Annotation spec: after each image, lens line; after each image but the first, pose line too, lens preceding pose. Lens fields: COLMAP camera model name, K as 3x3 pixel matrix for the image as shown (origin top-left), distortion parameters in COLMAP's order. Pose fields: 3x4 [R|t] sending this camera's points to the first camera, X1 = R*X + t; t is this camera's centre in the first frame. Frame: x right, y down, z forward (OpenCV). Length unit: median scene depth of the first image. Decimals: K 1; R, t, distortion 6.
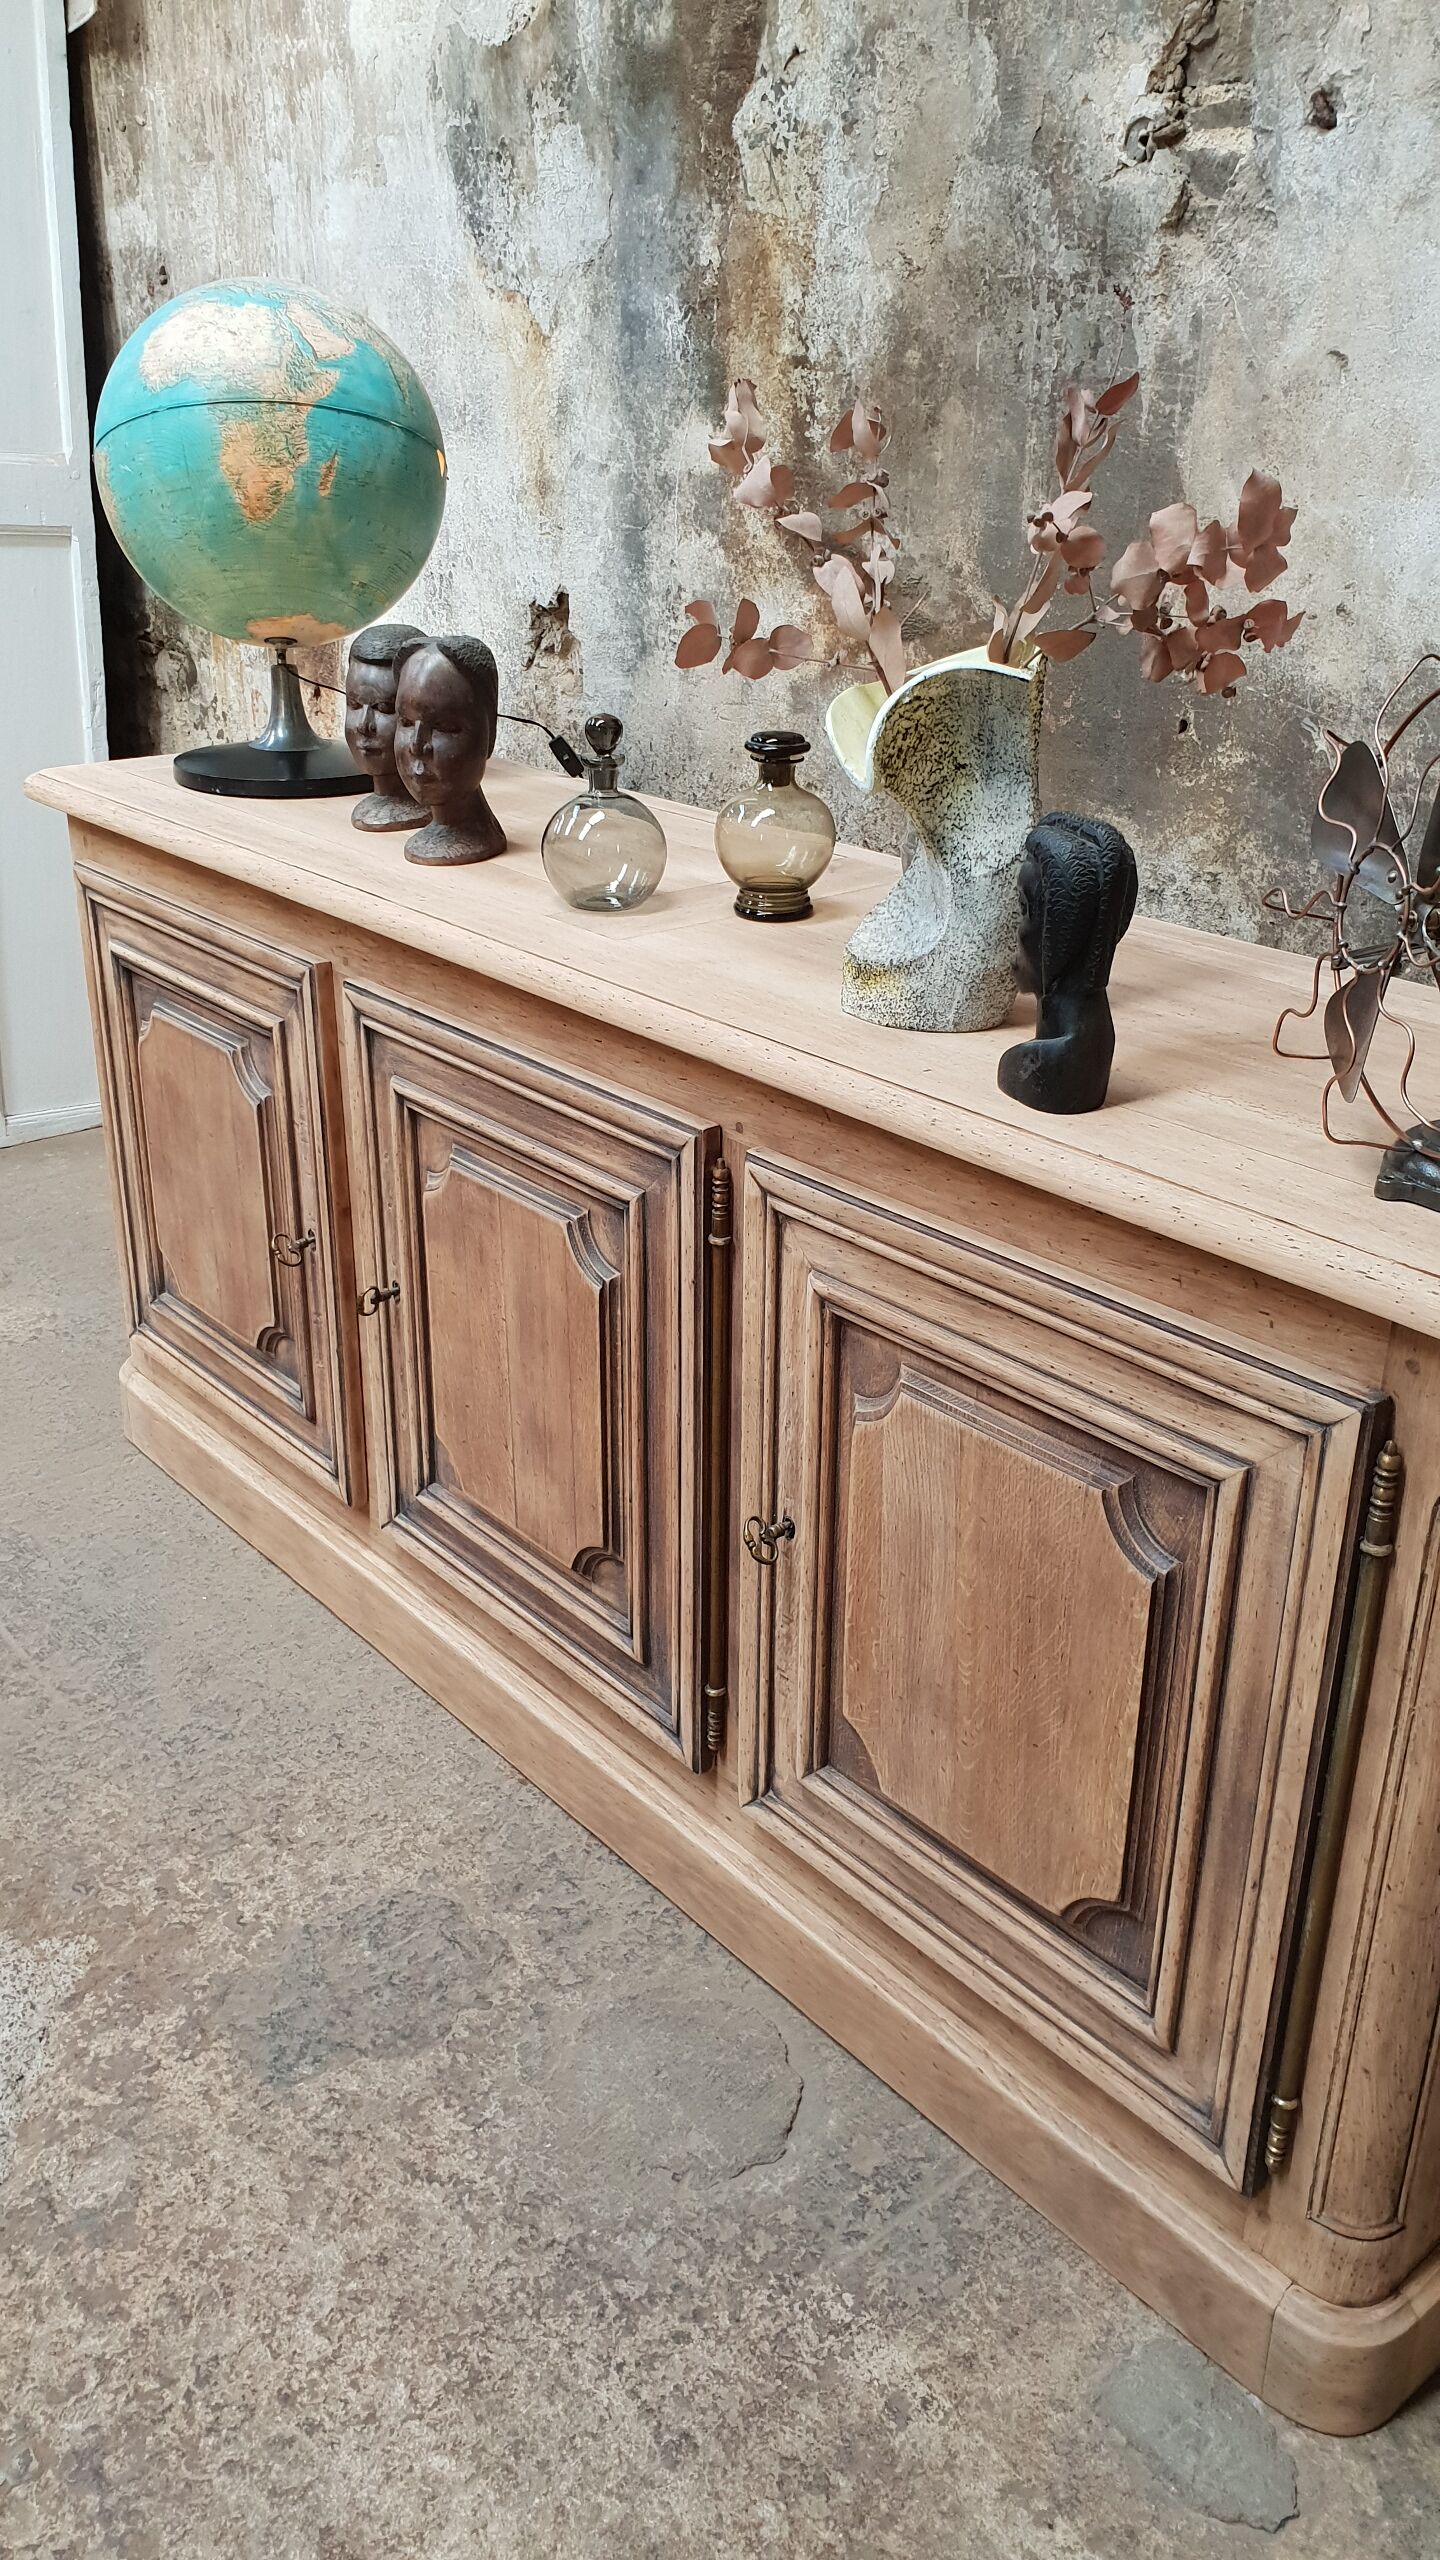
lens RADIAL K [[2015.9, 0, 736.6], [0, 2015.9, 1258.8], [0, 0, 1]] dist [0.015254, -0.015094]
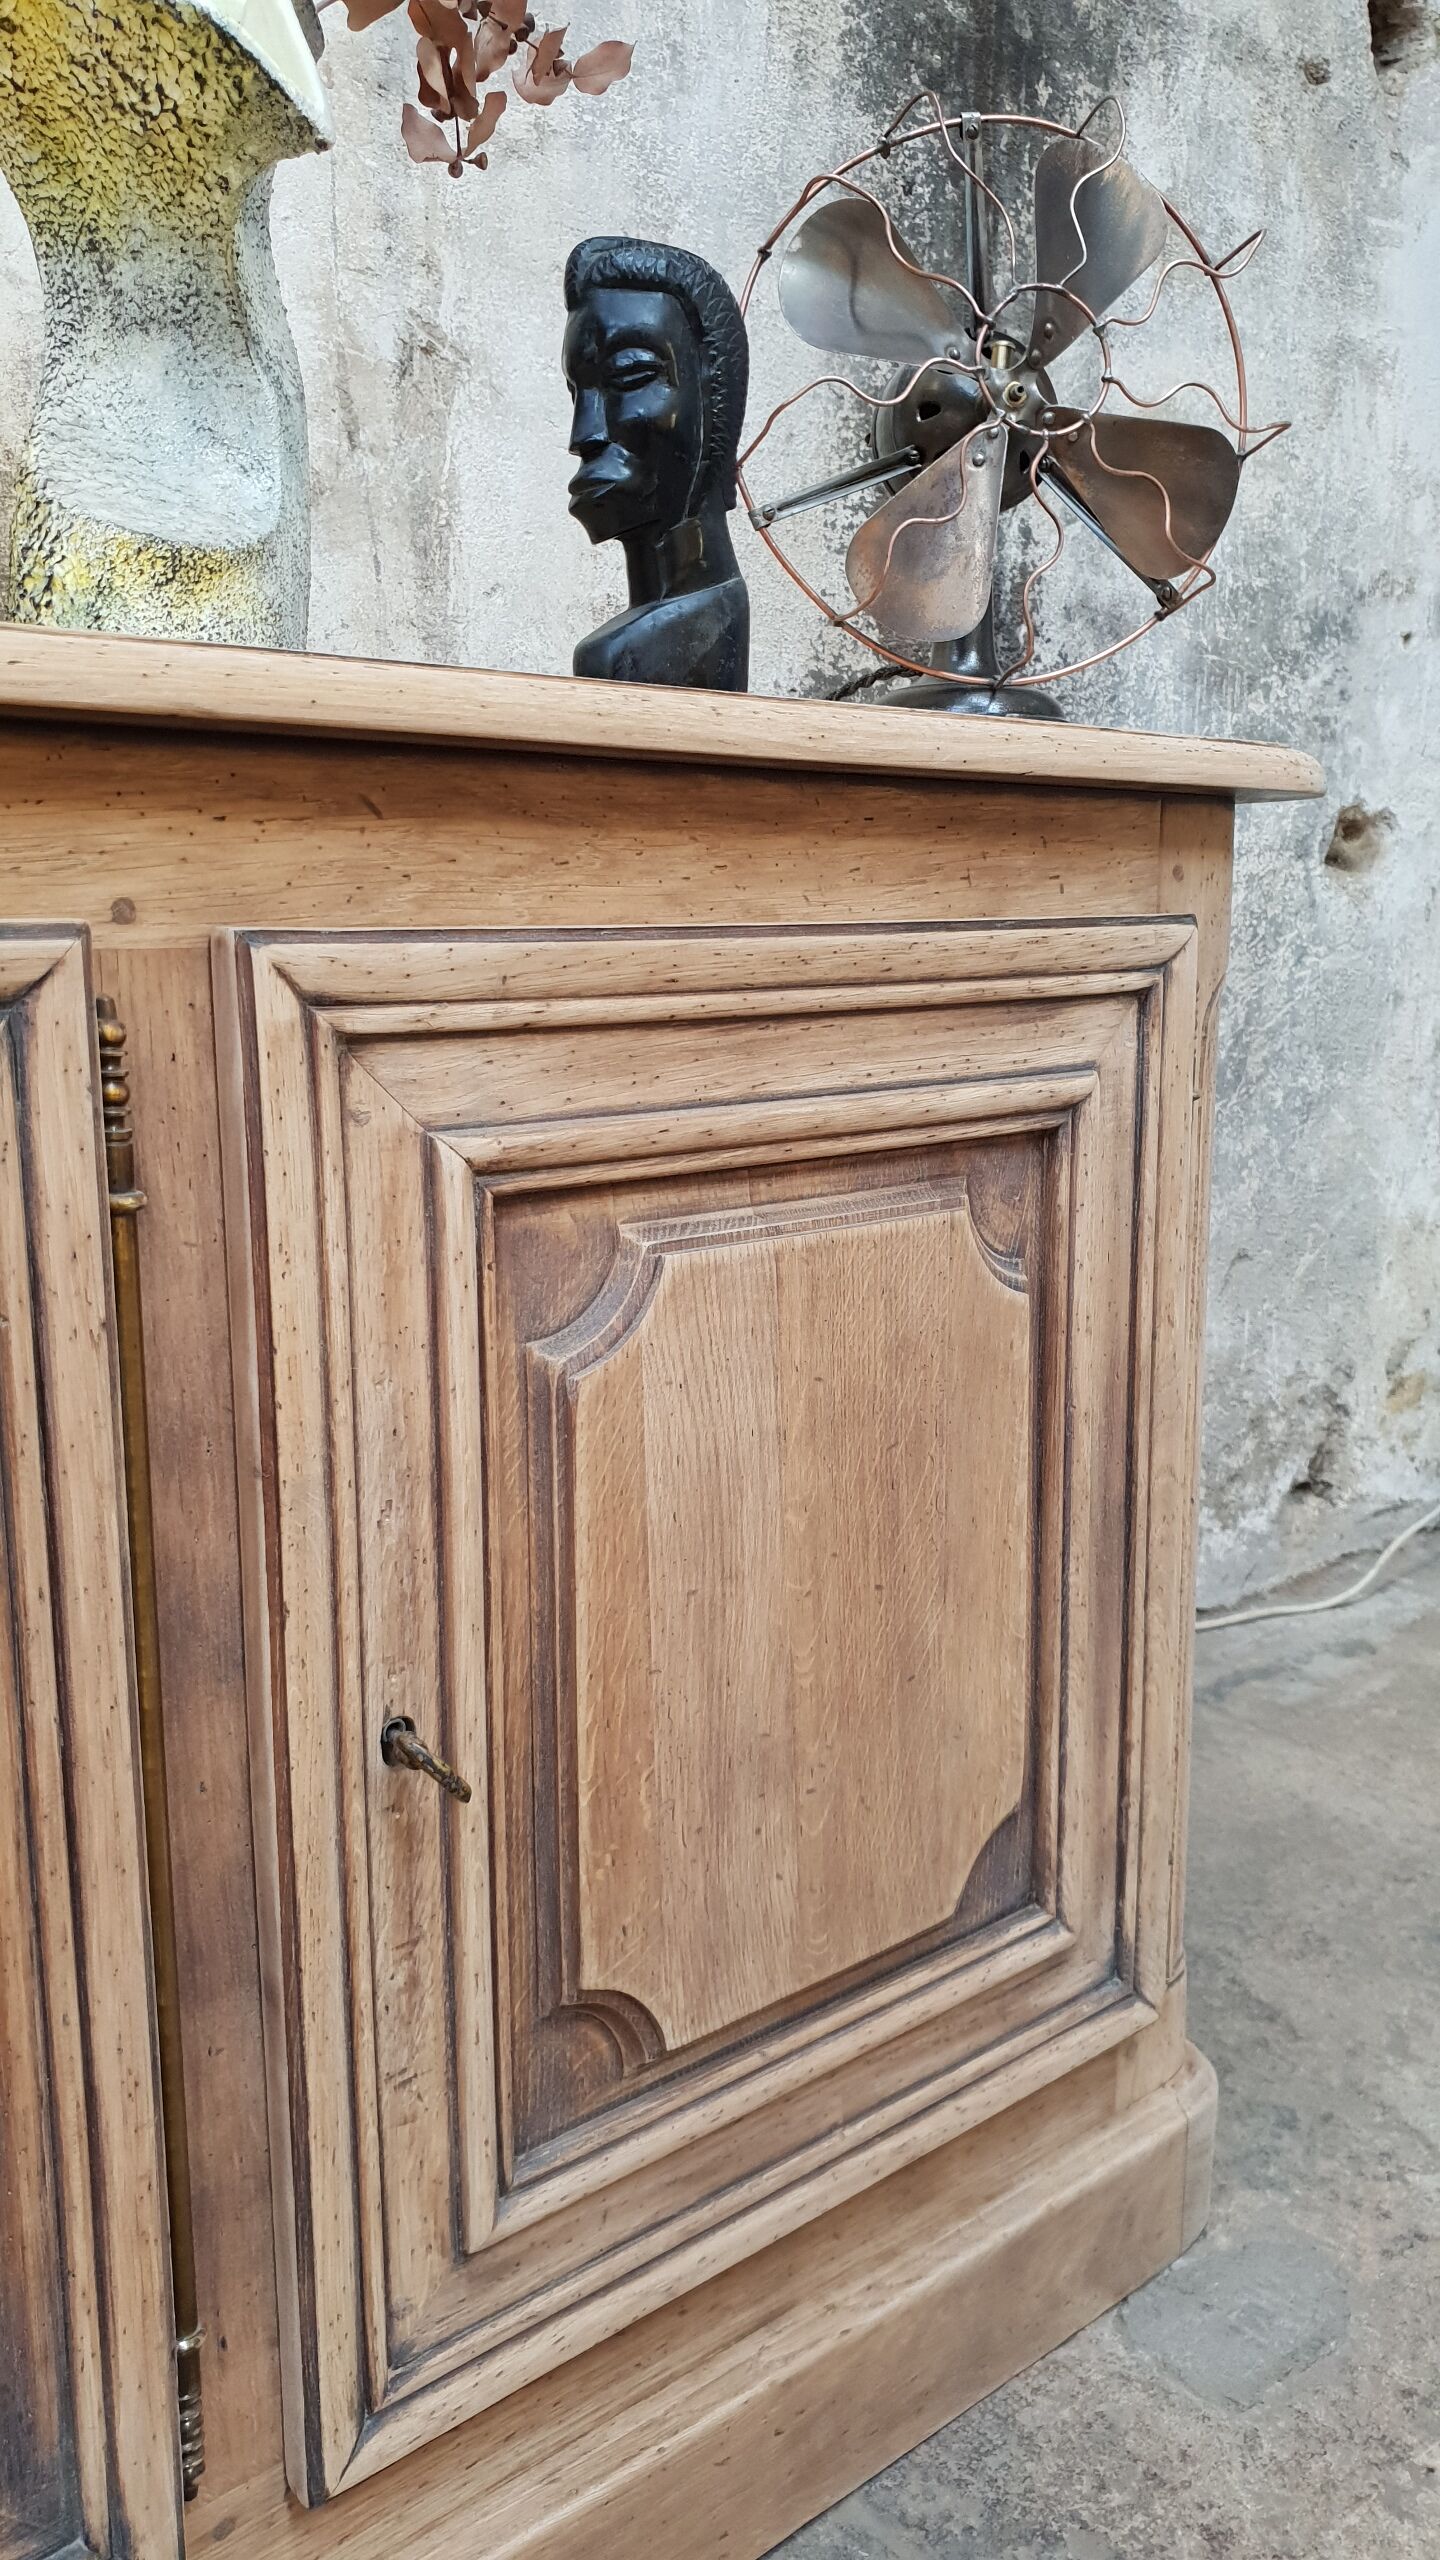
lens RADIAL K [[2015.9, 0, 728.3], [0, 2015.9, 1278.0], [0, 0, 1]] dist [0.015254, -0.015094]
pose [[-0.005299, -0.190664, 0.981641, -0.345122], [0.404293, 0.897440, 0.176493, -0.015499], [-0.914614, 0.397805, 0.072328, 0.681238]]
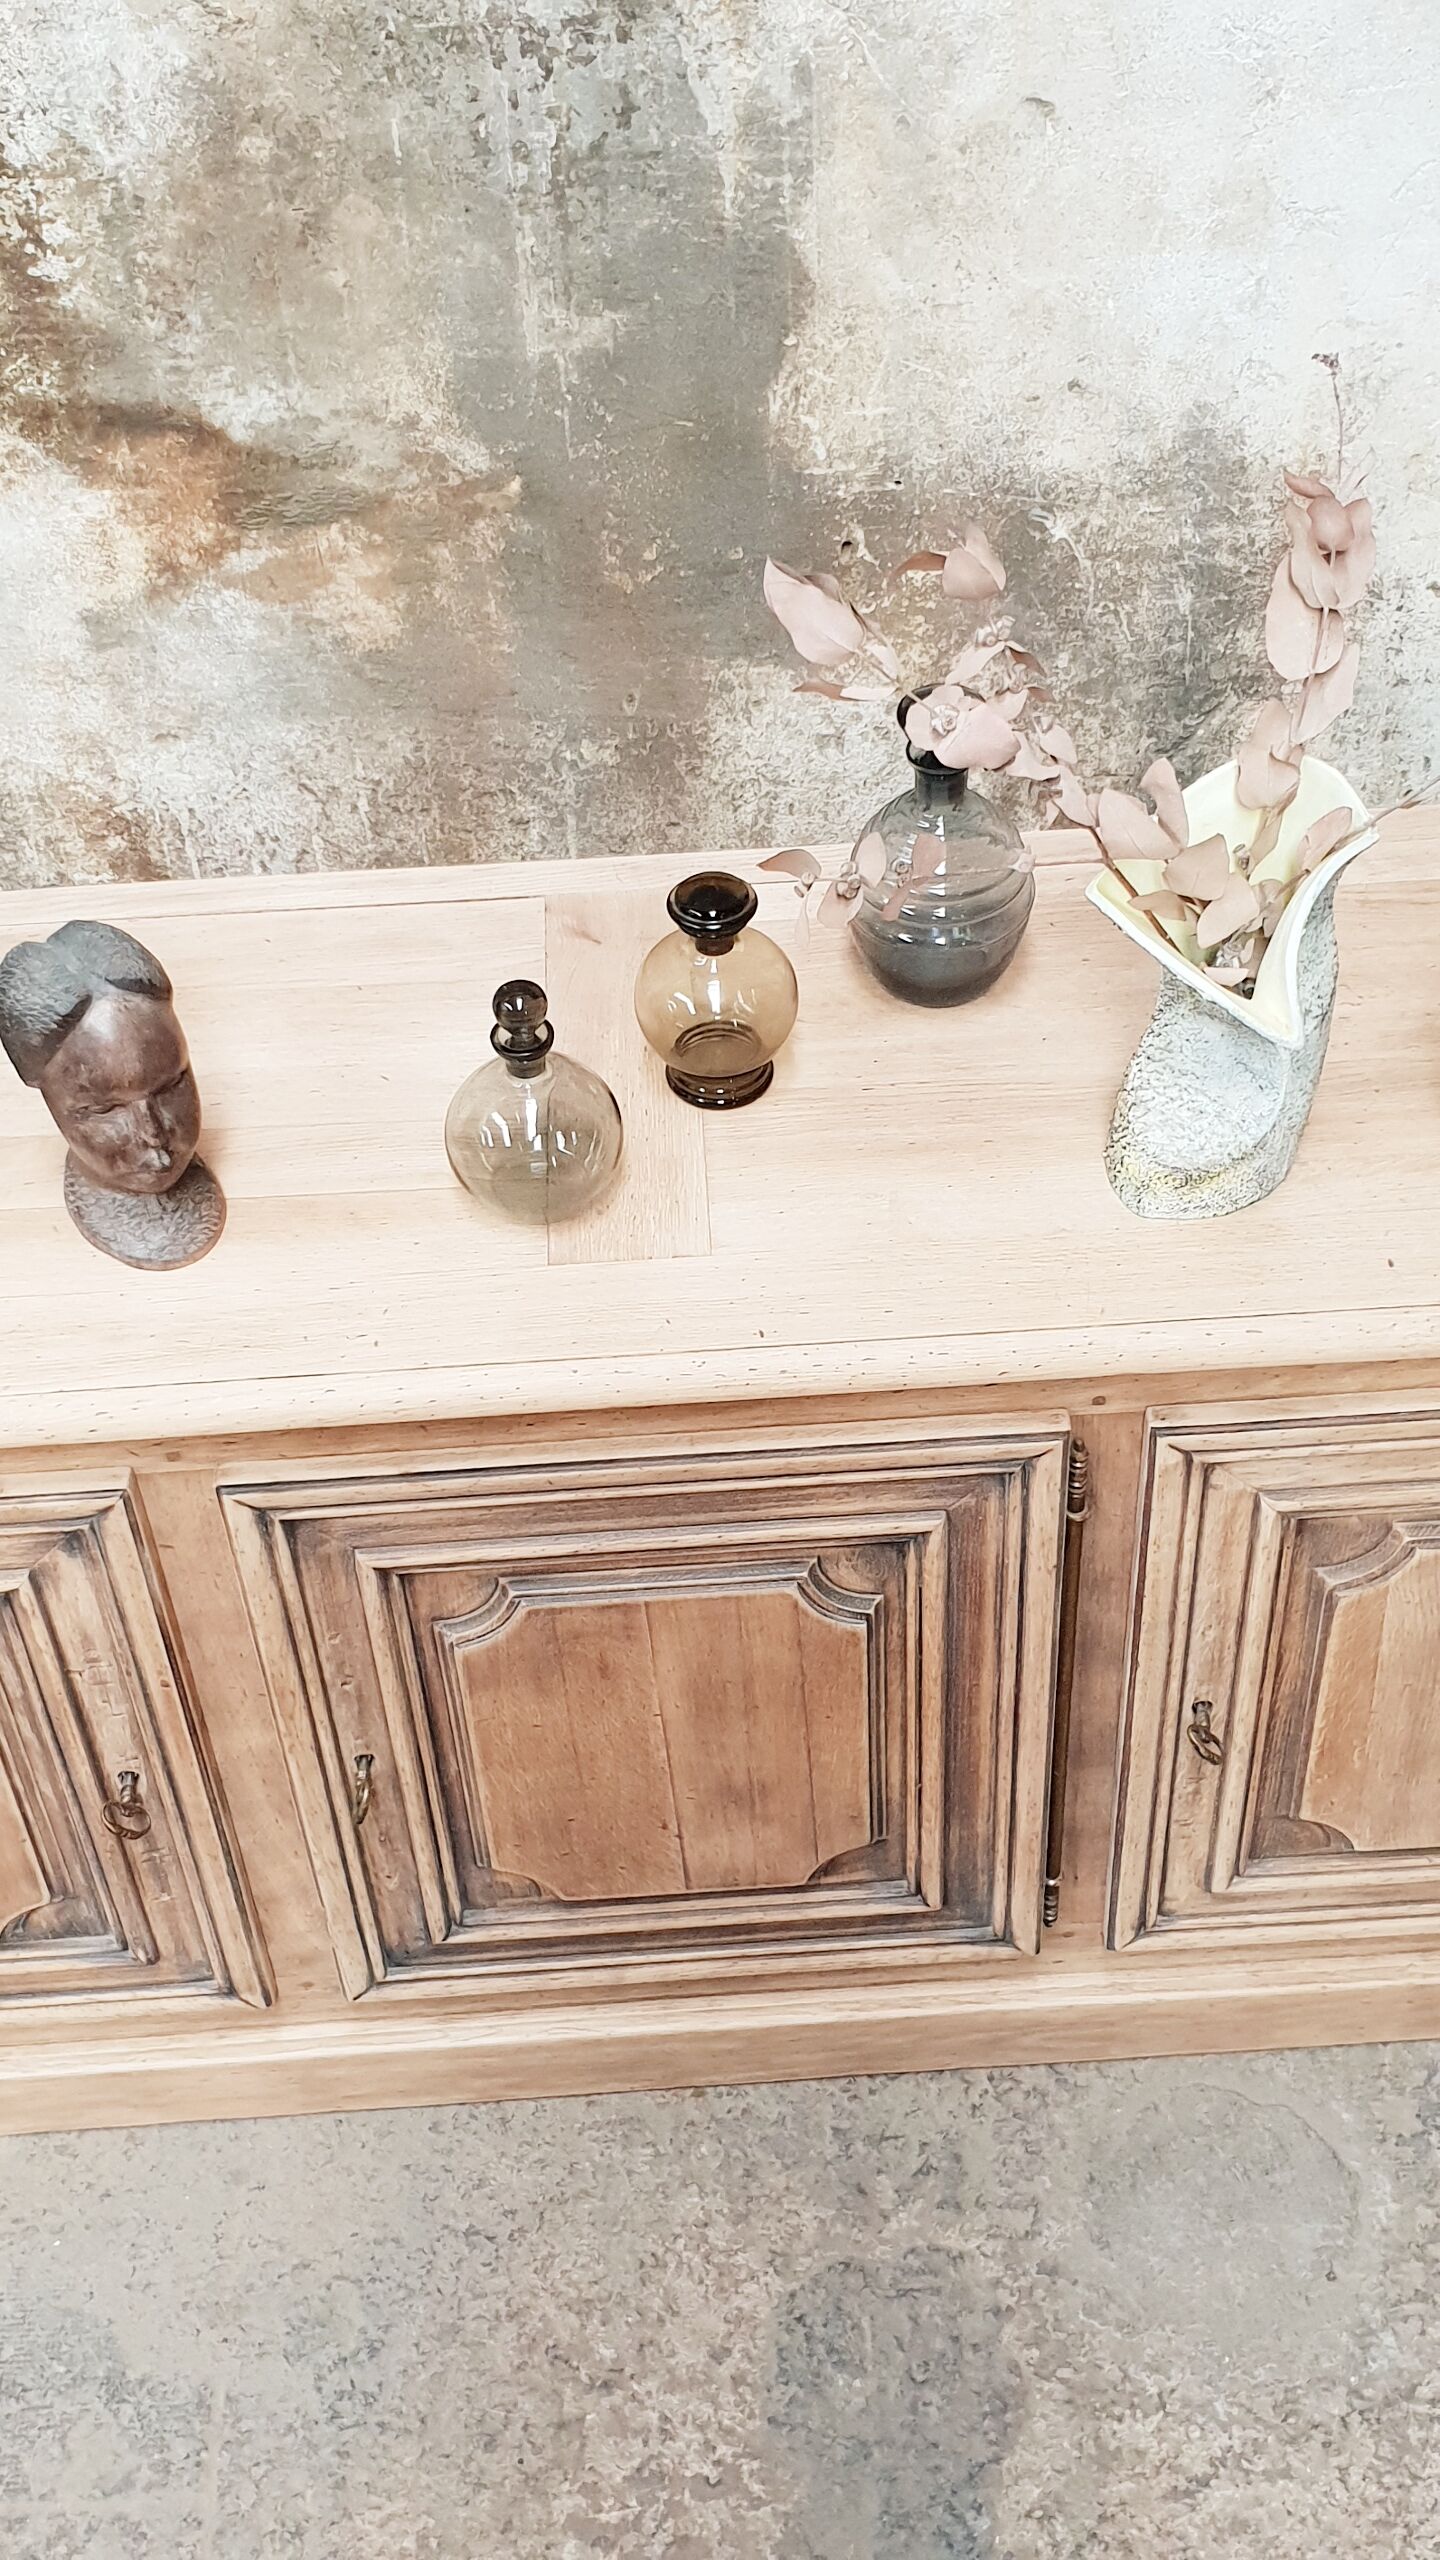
lens RADIAL K [[2950.4, 0, 785.8], [0, 2950.4, 1325.5], [0, 0, 1]] dist [-0.015920, 0.000000]
pose [[0.603072, -0.595270, 0.530996, -0.538034], [0.352266, 0.795986, 0.492255, -0.562192], [-0.715691, -0.109813, 0.689730, 0.207560]]
